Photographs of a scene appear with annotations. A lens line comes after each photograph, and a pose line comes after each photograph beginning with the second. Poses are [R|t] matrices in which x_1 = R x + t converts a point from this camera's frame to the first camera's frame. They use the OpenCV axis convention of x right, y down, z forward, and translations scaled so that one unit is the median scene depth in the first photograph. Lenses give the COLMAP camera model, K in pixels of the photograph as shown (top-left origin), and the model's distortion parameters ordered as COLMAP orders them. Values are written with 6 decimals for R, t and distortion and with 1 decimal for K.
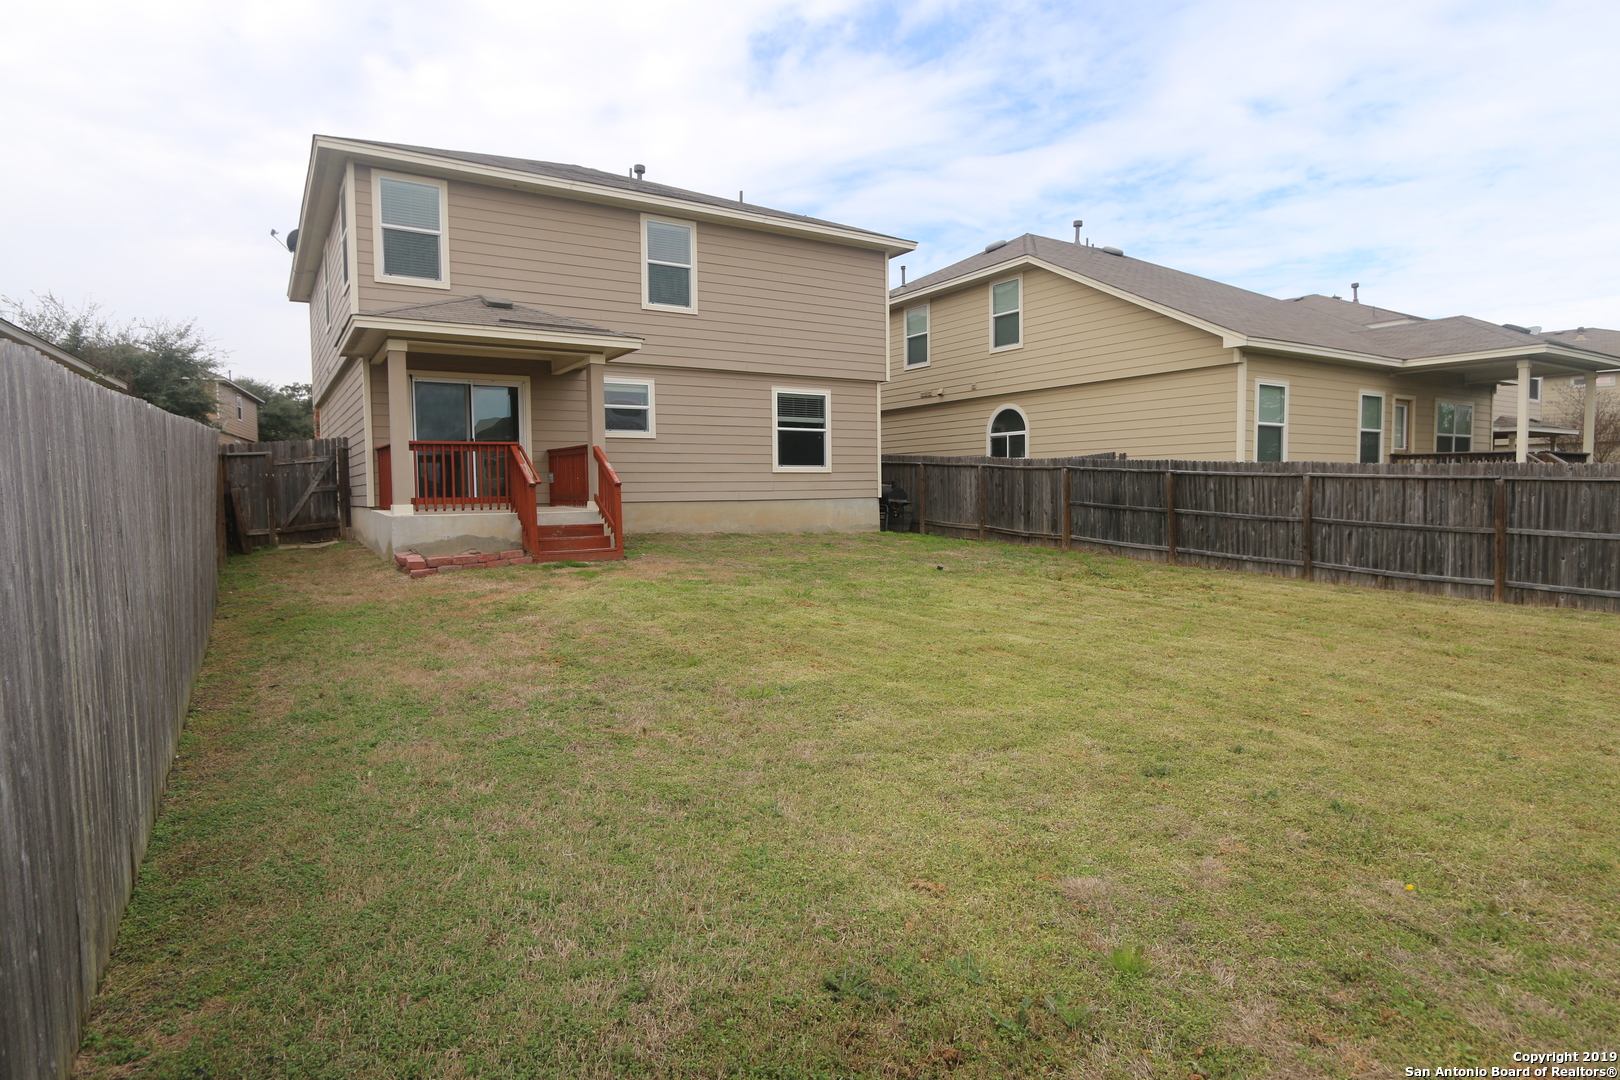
lens RADIAL K [[875.8, 0, 801.8], [0, 875.8, 530.9], [0, 0, 1]] dist [-0.022561, 0.006442]
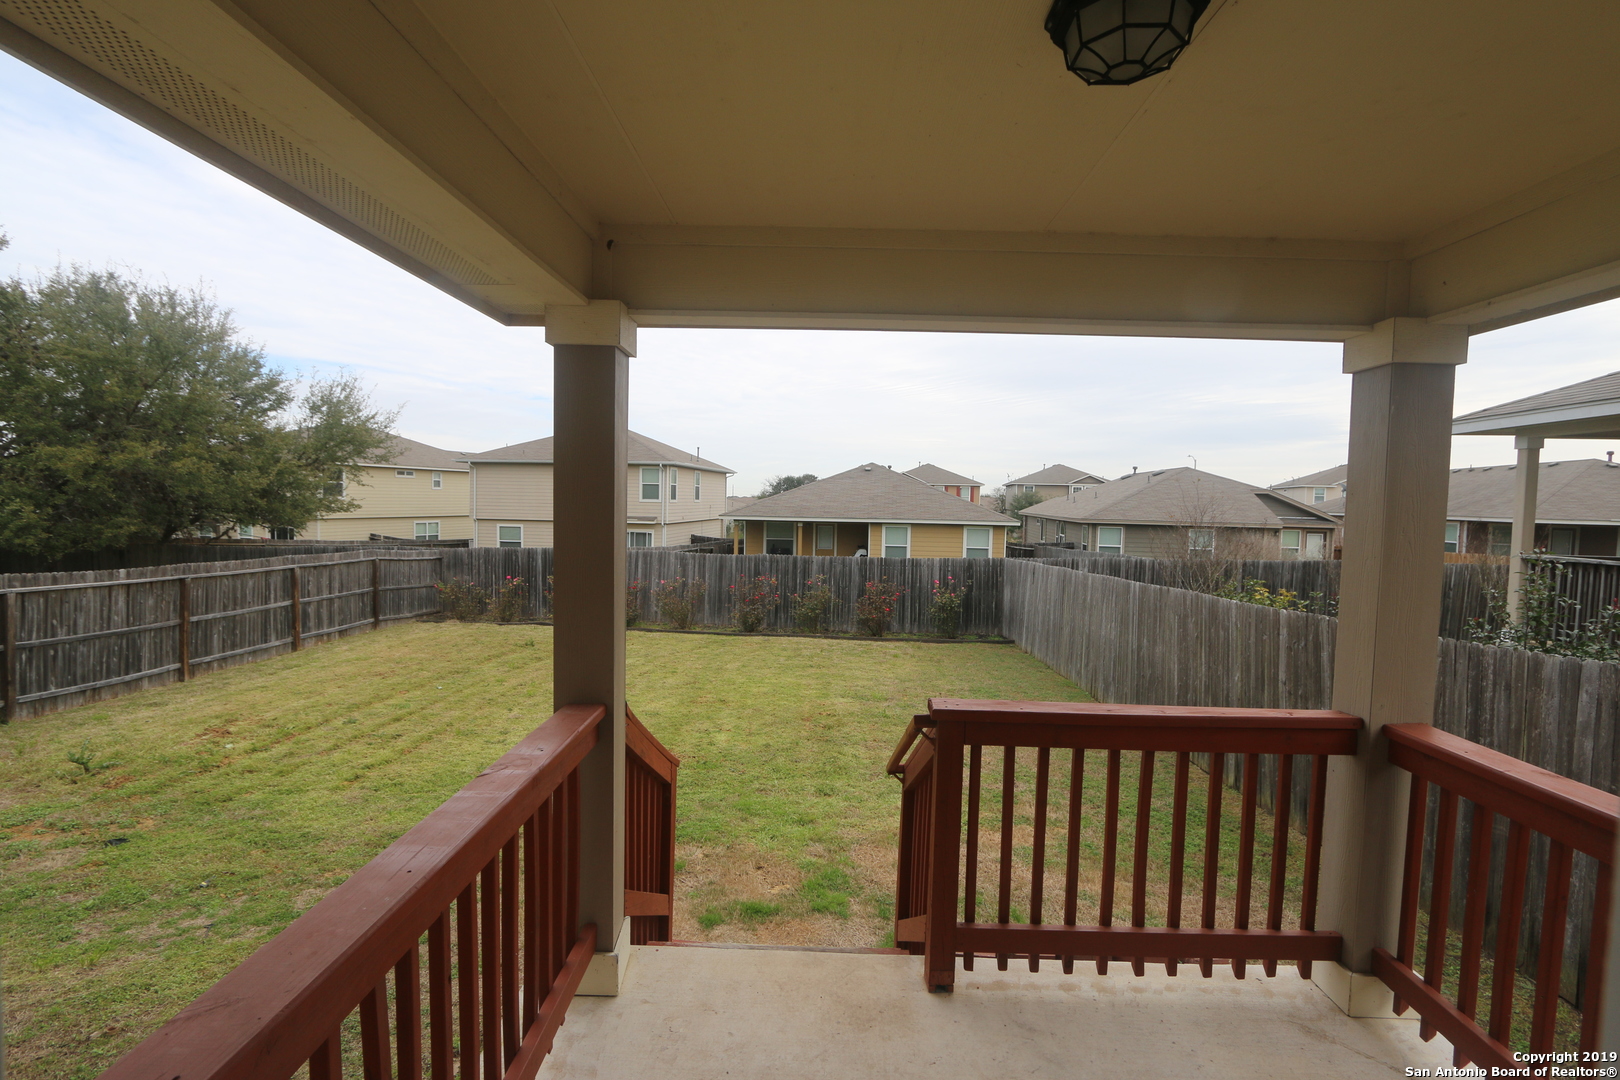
lens RADIAL K [[738.3, 0, 811.0], [0, 738.3, 549.1], [0, 0, 1]] dist [-0.015862, 0.000839]
pose [[-0.831370, -0.041323, 0.554180, -0.418051], [0.020158, 0.994333, 0.104384, -0.168293], [-0.555353, 0.097953, -0.825826, 1.211514]]
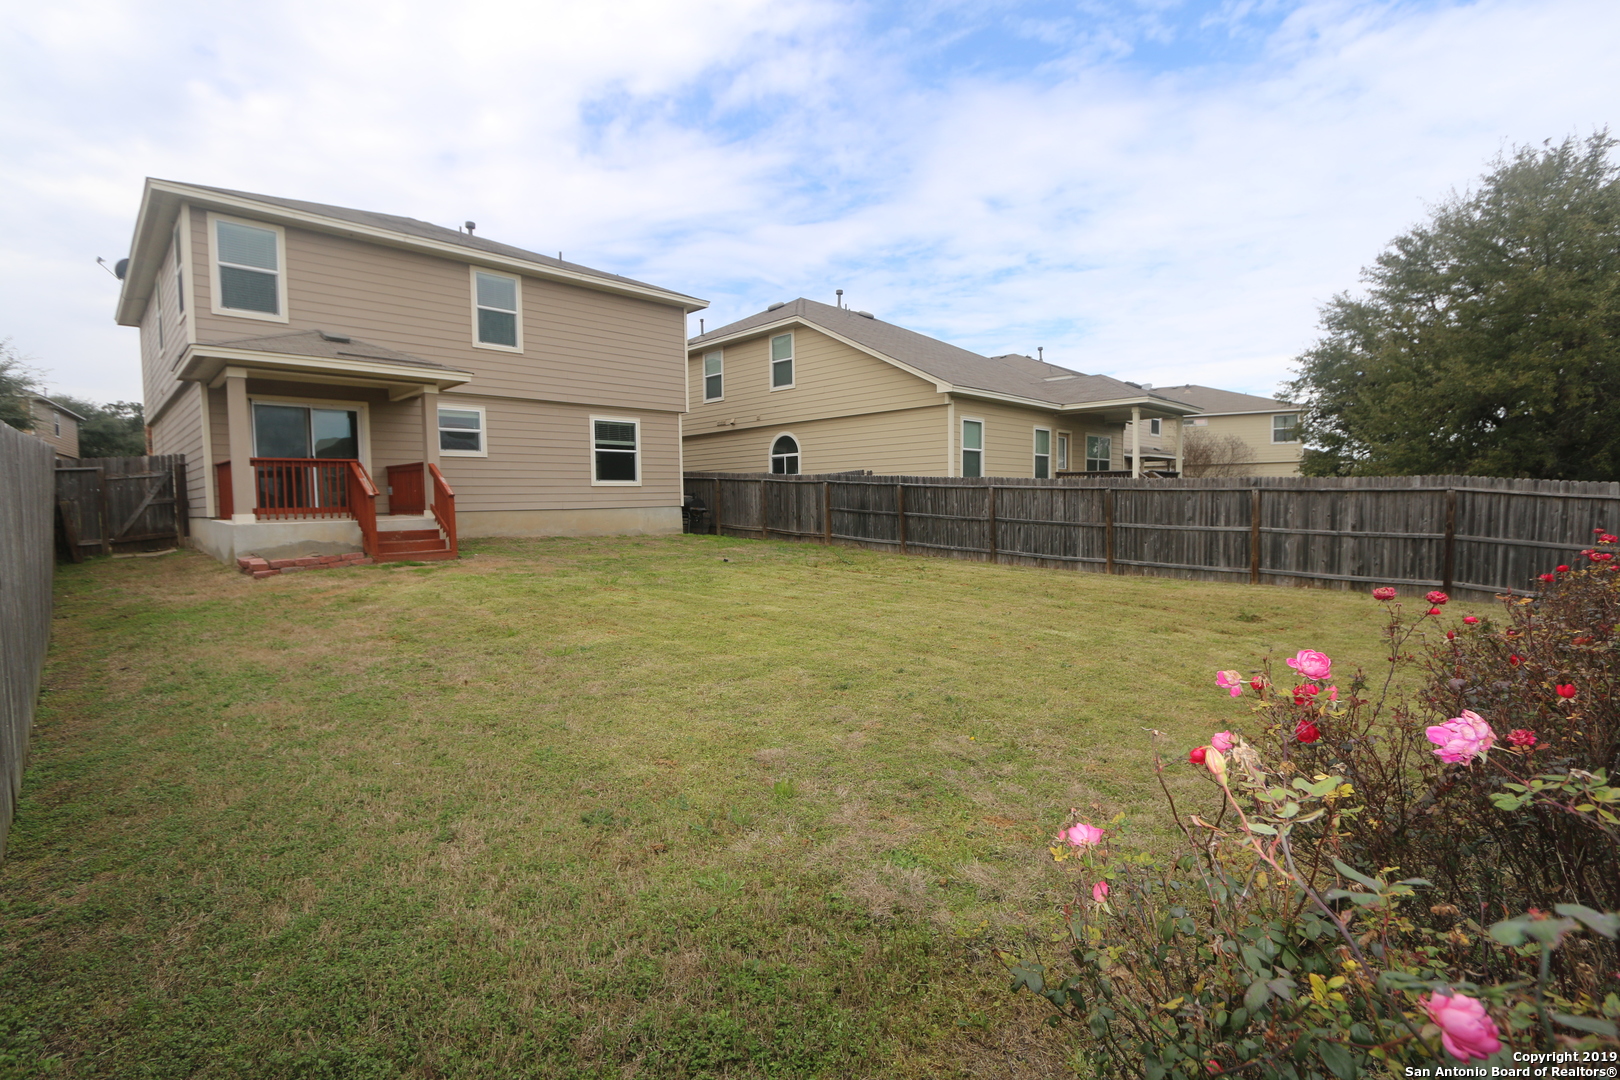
lens RADIAL K [[738.3, 0, 807.7], [0, 738.3, 538.5], [0, 0, 1]] dist [-0.015862, 0.000839]
pose [[0.973225, -0.017141, 0.229214, 0.029278], [0.016749, 0.999853, 0.003655, 0.009045], [-0.229243, 0.000282, 0.973369, -0.076942]]
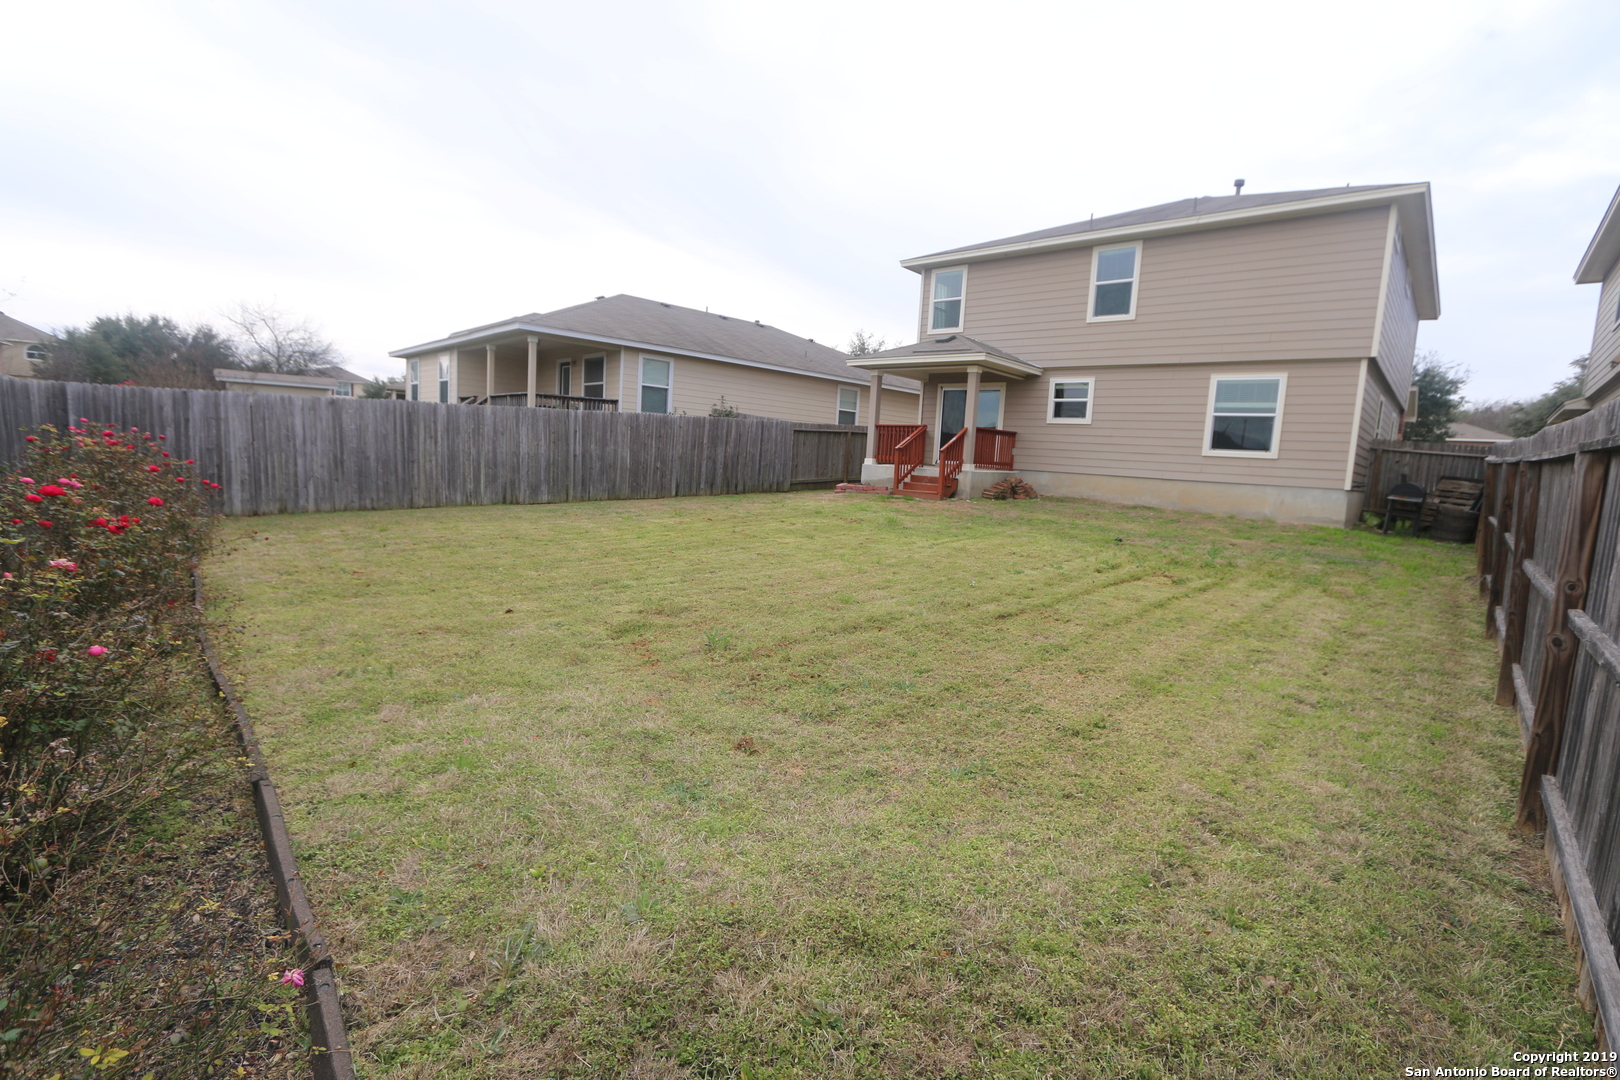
lens RADIAL K [[738.3, 0, 816.7], [0, 738.3, 534.3], [0, 0, 1]] dist [-0.015862, 0.000839]
pose [[0.295615, 0.123659, -0.947270, 0.890798], [-0.111410, 0.989283, 0.094376, -0.005184], [0.948788, 0.077637, 0.306224, 0.369874]]
